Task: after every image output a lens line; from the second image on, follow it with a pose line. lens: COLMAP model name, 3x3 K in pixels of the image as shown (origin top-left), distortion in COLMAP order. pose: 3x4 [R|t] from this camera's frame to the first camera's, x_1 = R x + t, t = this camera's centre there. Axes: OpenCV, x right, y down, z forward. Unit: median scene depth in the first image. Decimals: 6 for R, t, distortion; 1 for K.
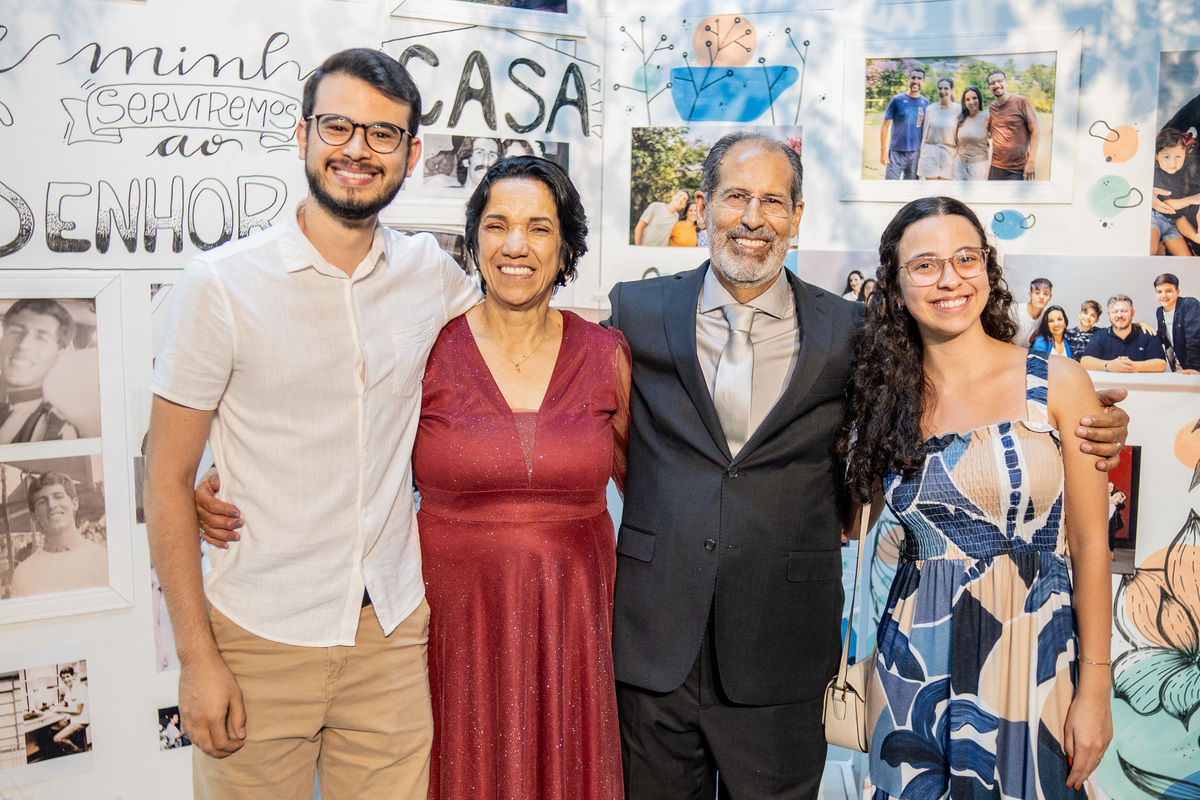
lens RADIAL K [[1247.5, 0, 598.4], [0, 1247.5, 408.2], [0, 0, 1]] dist [-0.111970, 0.127981]
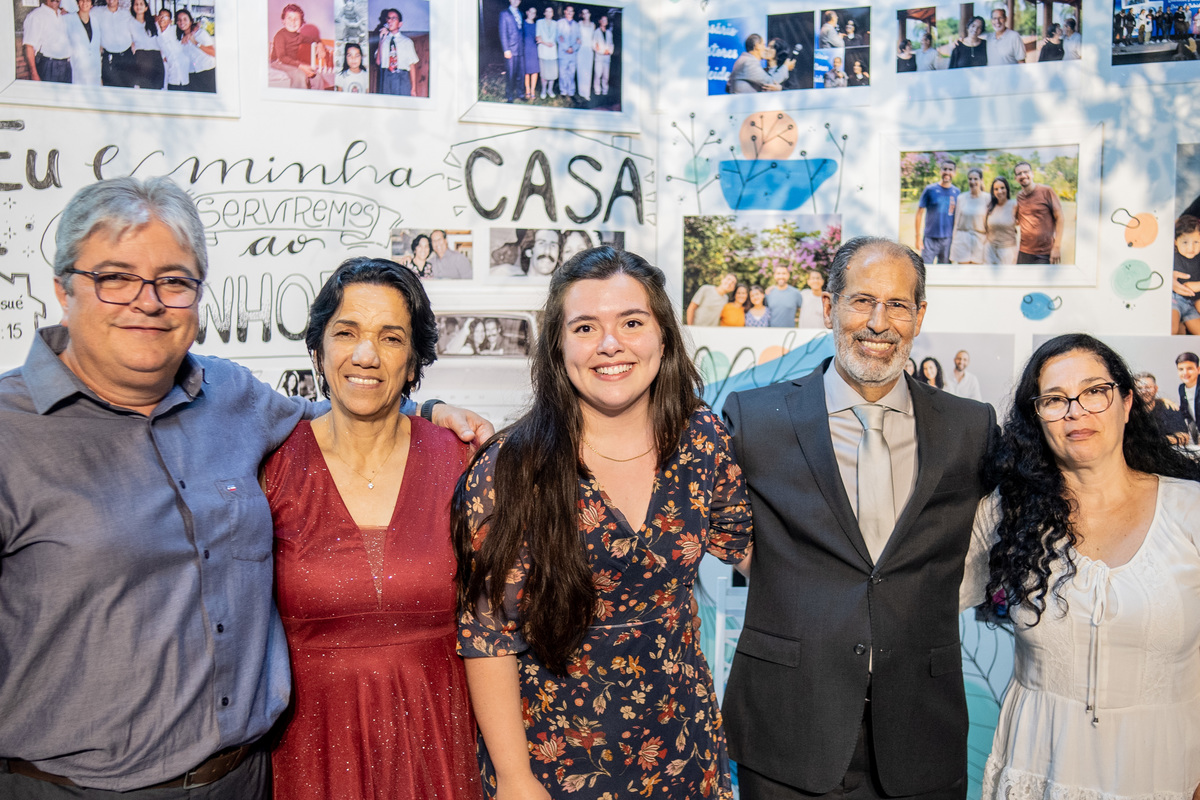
lens RADIAL K [[1247.5, 0, 598.4], [0, 1247.5, 408.2], [0, 0, 1]] dist [-0.111970, 0.127981]
pose [[0.998056, -0.006443, -0.061988, 0.021263], [0.004331, 0.999408, -0.034142, -0.026427], [0.062171, 0.033808, 0.997493, -0.078622]]
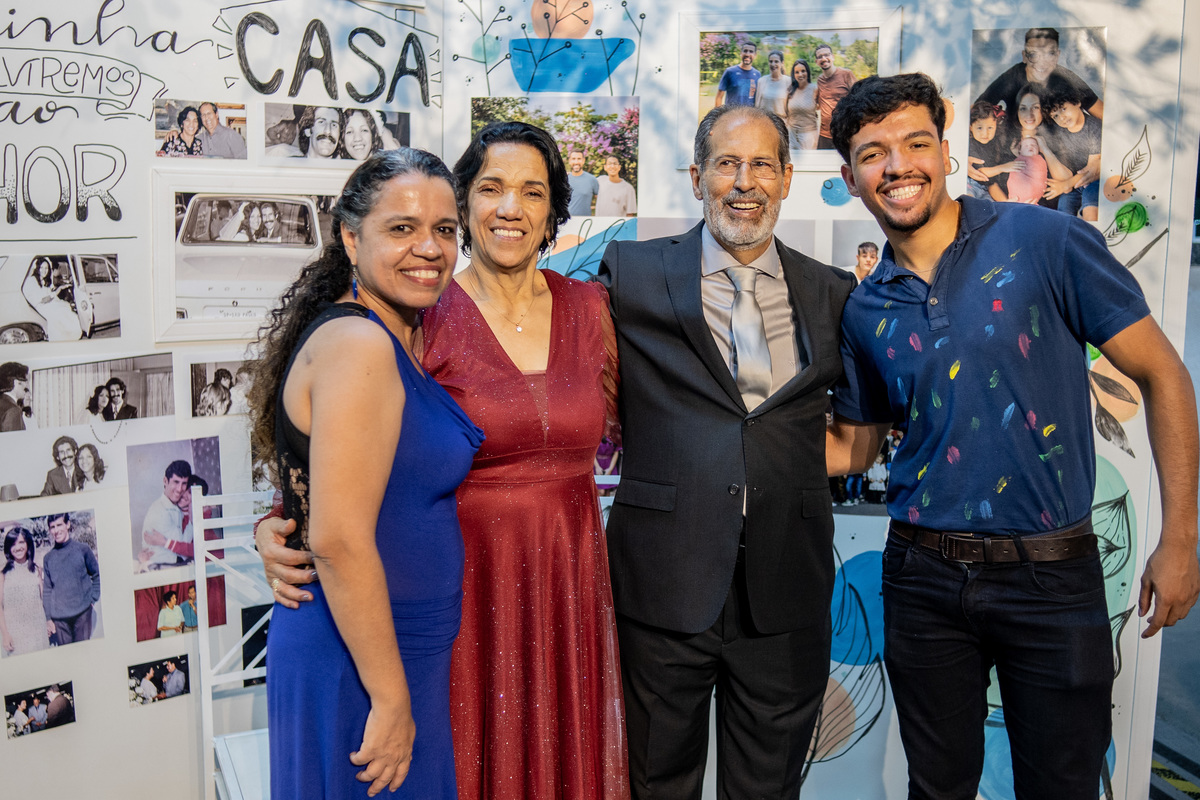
lens RADIAL K [[1247.5, 0, 598.4], [0, 1247.5, 408.2], [0, 0, 1]] dist [-0.111970, 0.127981]
pose [[0.988034, -0.027188, 0.151819, -0.034451], [0.024380, 0.999496, 0.020327, 0.009660], [-0.152295, -0.016383, 0.988199, -0.019478]]
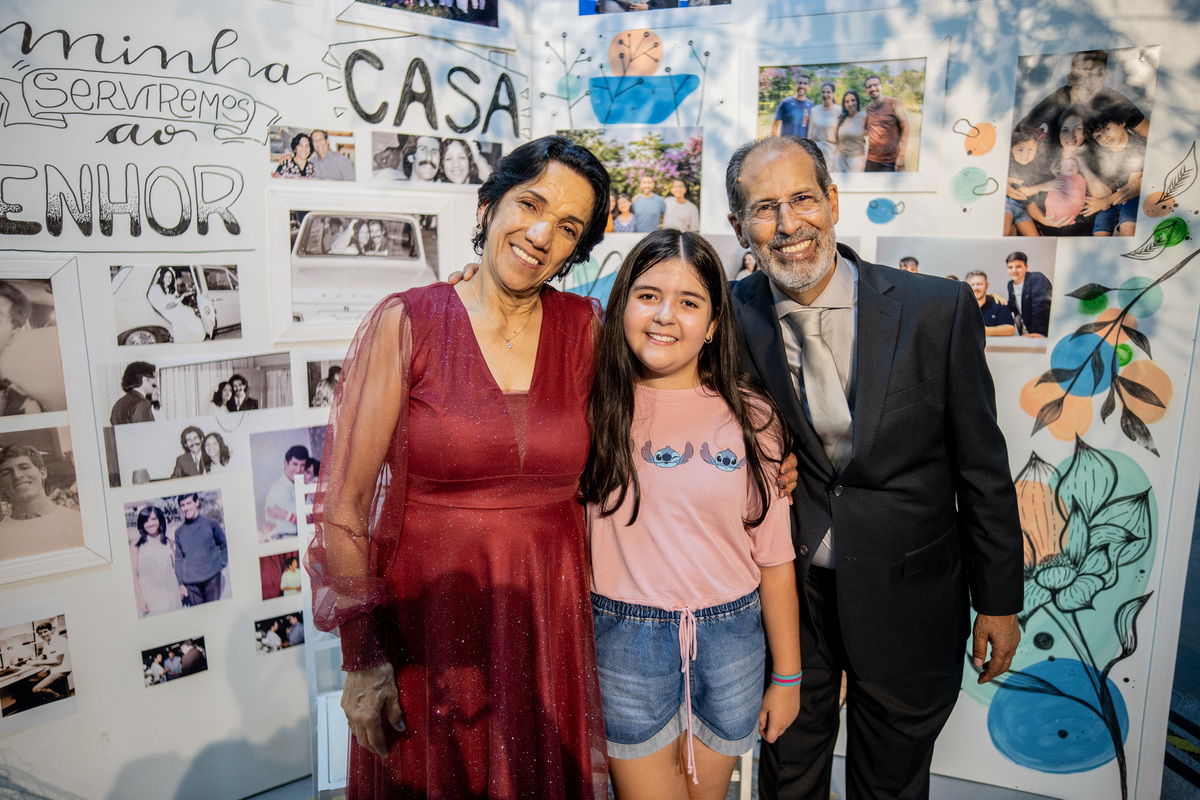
lens RADIAL K [[818.8, 0, 599.1], [0, 818.8, 405.4], [0, 0, 1]] dist [-0.105655, 0.113594]
pose [[0.996675, -0.019368, 0.079148, 0.002118], [0.014739, 0.998169, 0.058657, -0.013450], [-0.080139, -0.057295, 0.995136, 0.249376]]
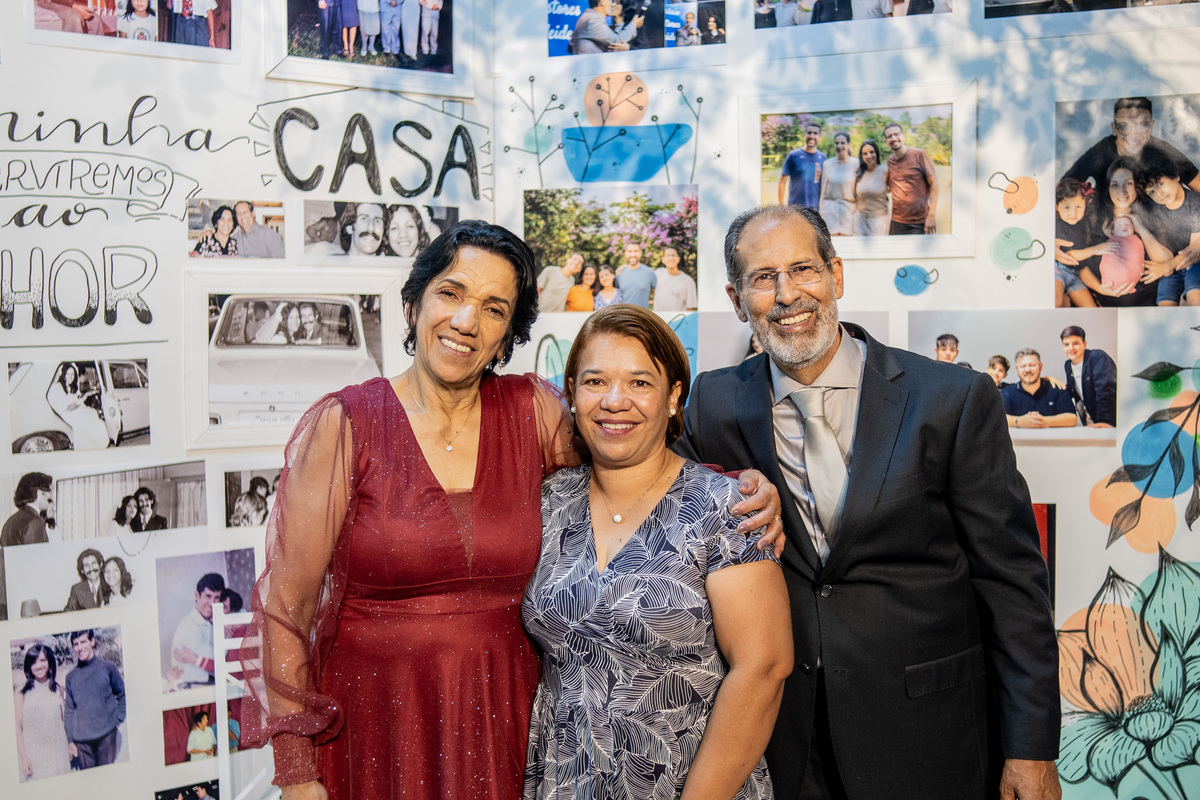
lens RADIAL K [[1247.5, 0, 598.4], [0, 1247.5, 408.2], [0, 0, 1]] dist [-0.111970, 0.127981]
pose [[0.997742, -0.026943, 0.061530, 0.023267], [0.030371, 0.997998, -0.055473, -0.001364], [-0.059912, 0.057217, 0.996562, 0.046194]]
